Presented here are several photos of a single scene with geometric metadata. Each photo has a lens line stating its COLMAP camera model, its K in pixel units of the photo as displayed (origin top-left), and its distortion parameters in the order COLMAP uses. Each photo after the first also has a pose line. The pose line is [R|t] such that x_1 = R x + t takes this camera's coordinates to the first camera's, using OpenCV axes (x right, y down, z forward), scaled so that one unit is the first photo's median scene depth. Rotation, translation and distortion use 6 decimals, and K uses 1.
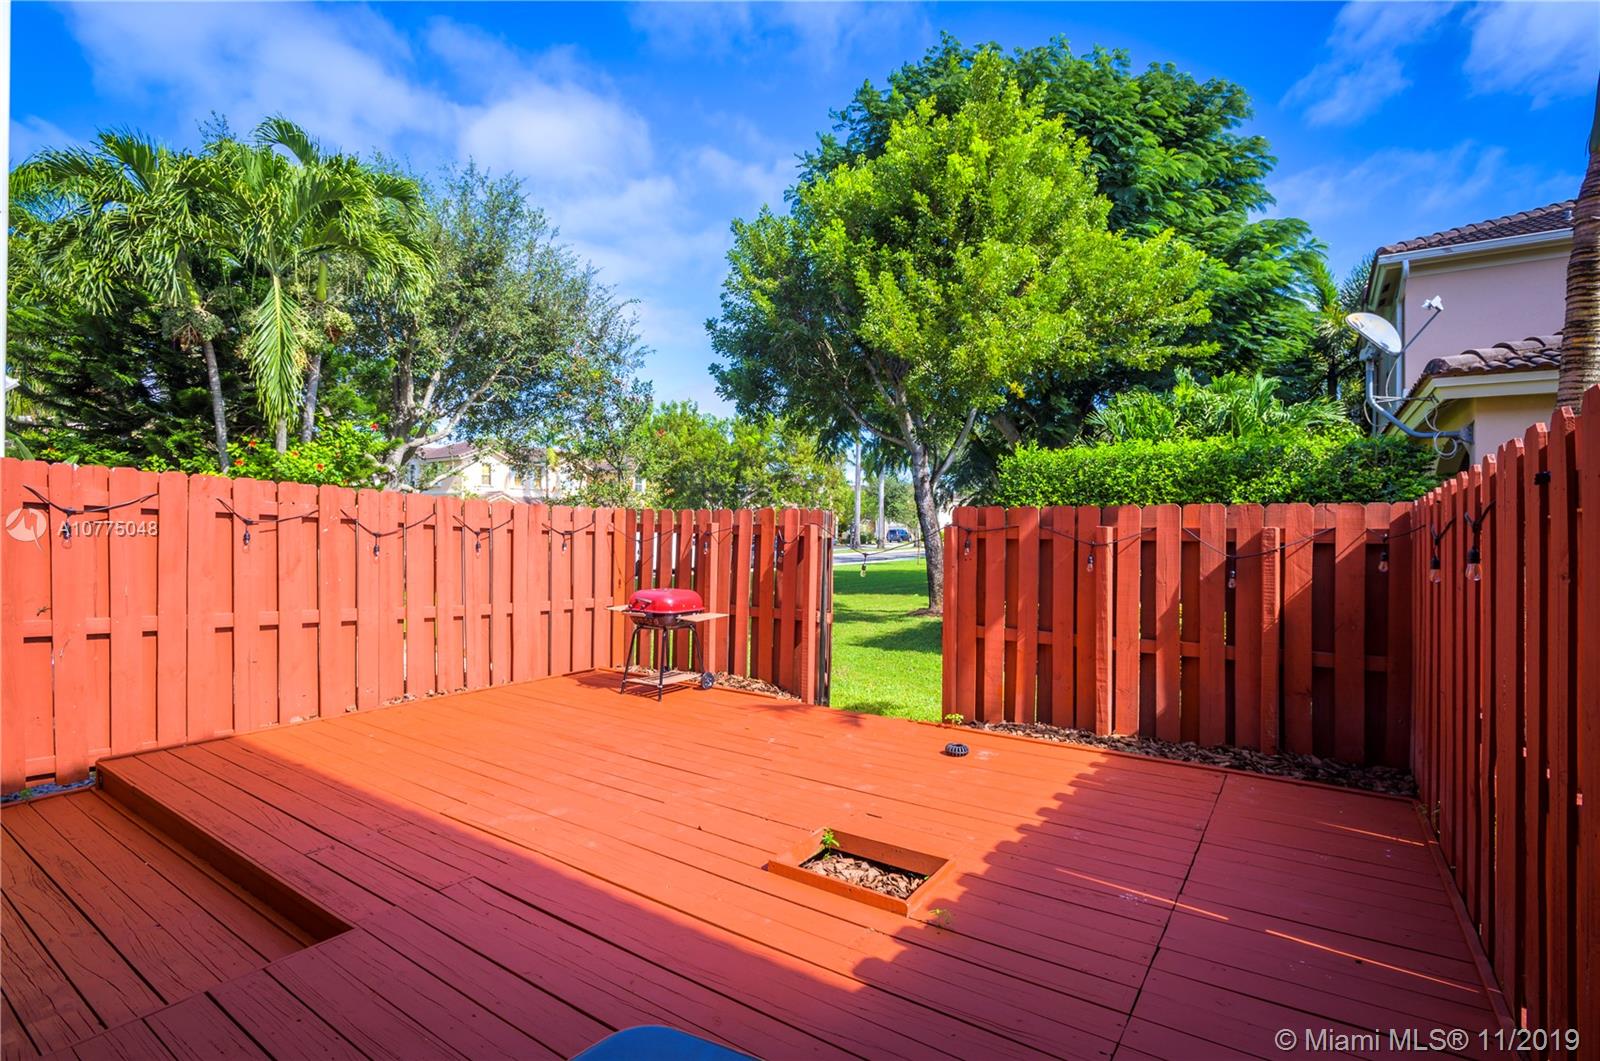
lens RADIAL K [[754.9, 0, 804.1], [0, 754.9, 532.7], [0, 0, 1]] dist [-0.005712, 0.000141]
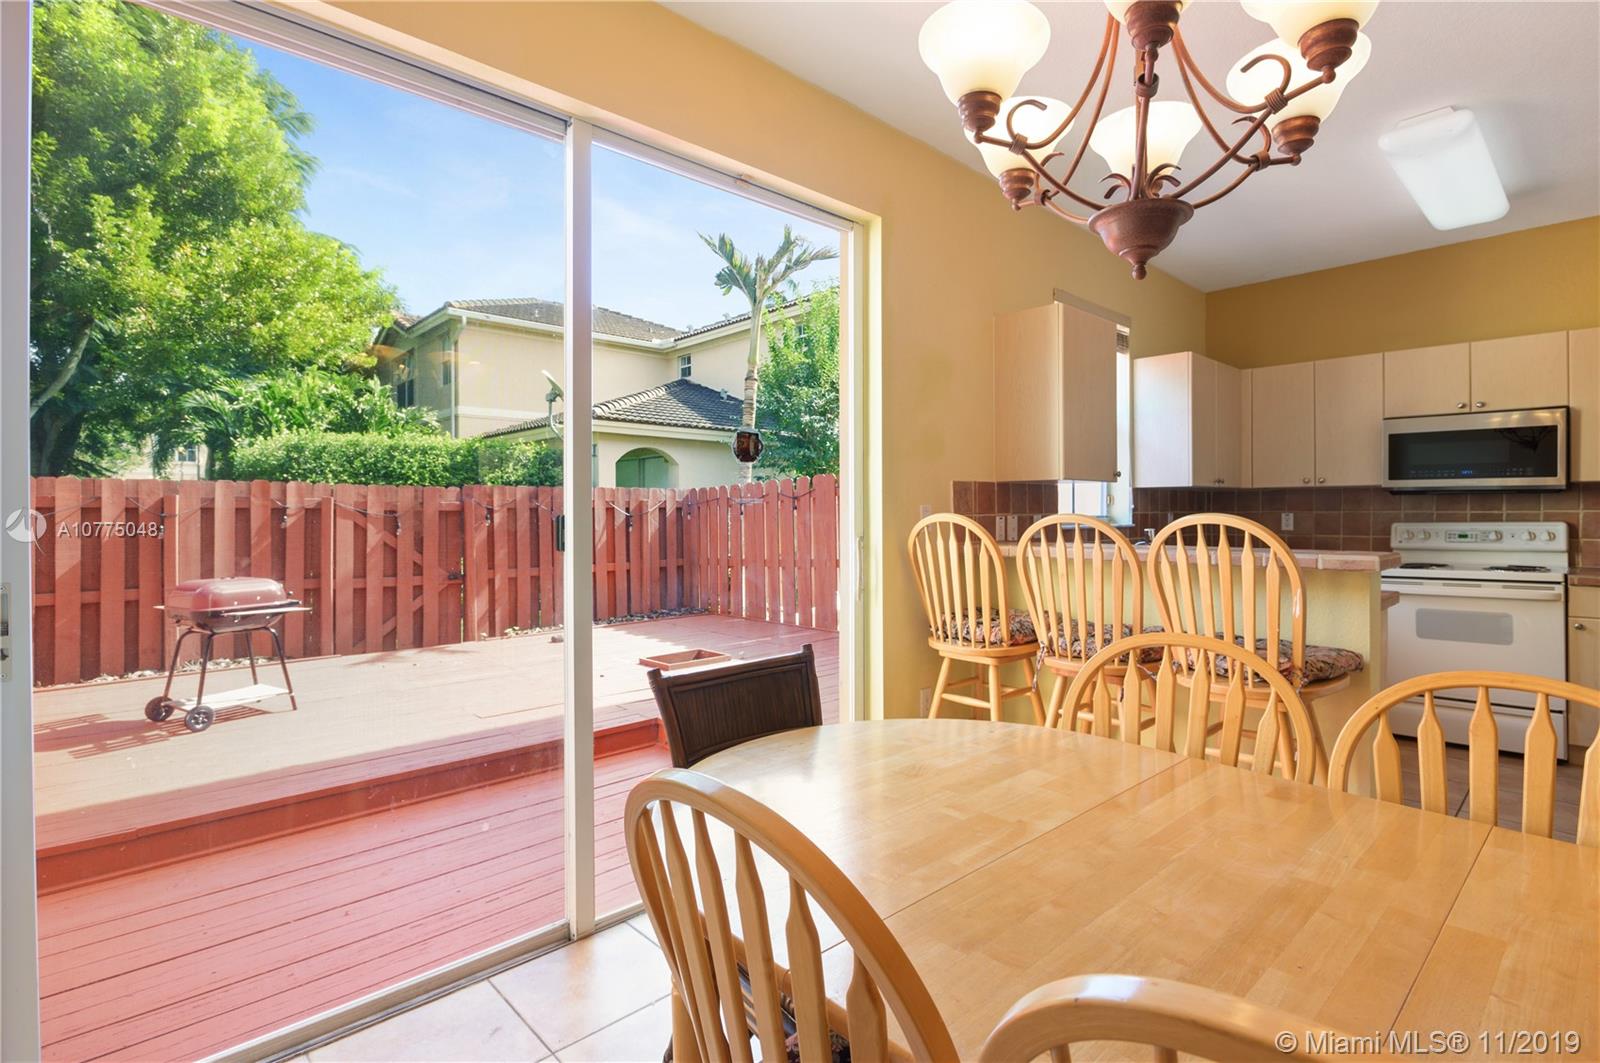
lens RADIAL K [[773.4, 0, 789.0], [0, 773.4, 508.2], [0, 0, 1]] dist [-0.002112, 0.000647]
pose [[0.238105, -0.011510, 0.971171, -0.754303], [0.012205, 0.999886, 0.008858, -0.000150], [-0.971163, 0.009744, 0.238218, 0.071480]]
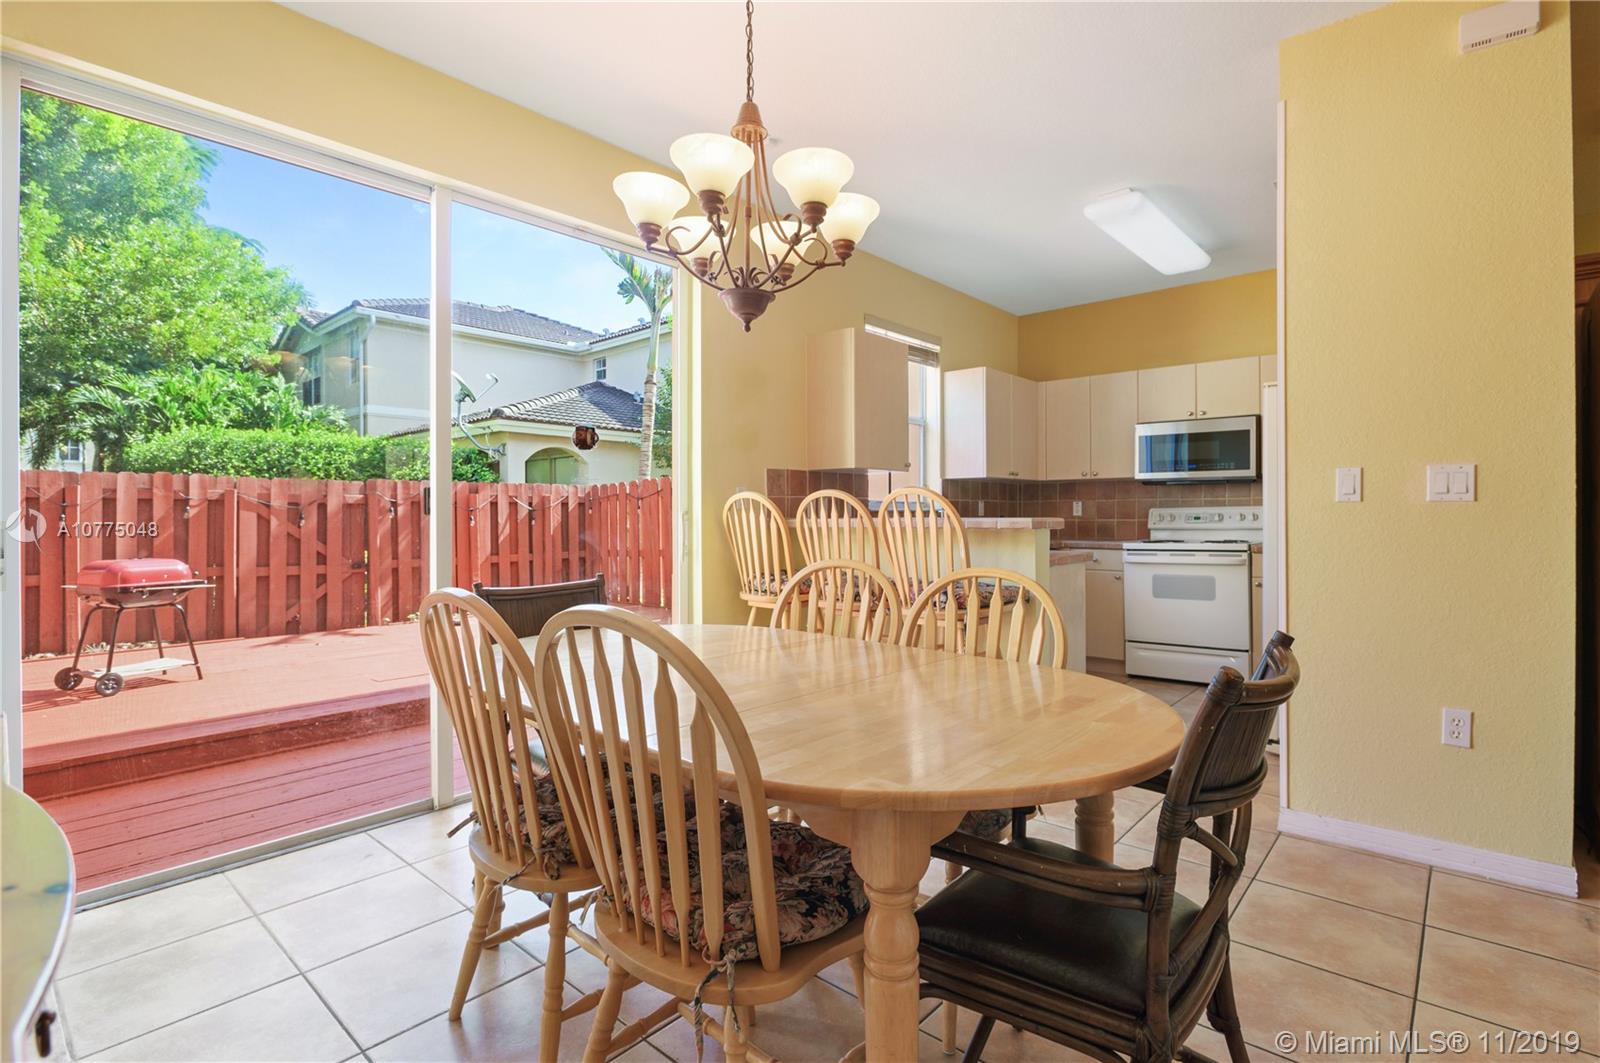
lens RADIAL K [[767.0, 0, 788.6], [0, 767.0, 510.1], [0, 0, 1]] dist [-0.000581, -0.002068]
pose [[0.145364, -0.009905, 0.989329, -0.835835], [0.011293, 0.999901, 0.008352, 0.013591], [-0.989314, 0.009958, 0.145461, -0.003135]]
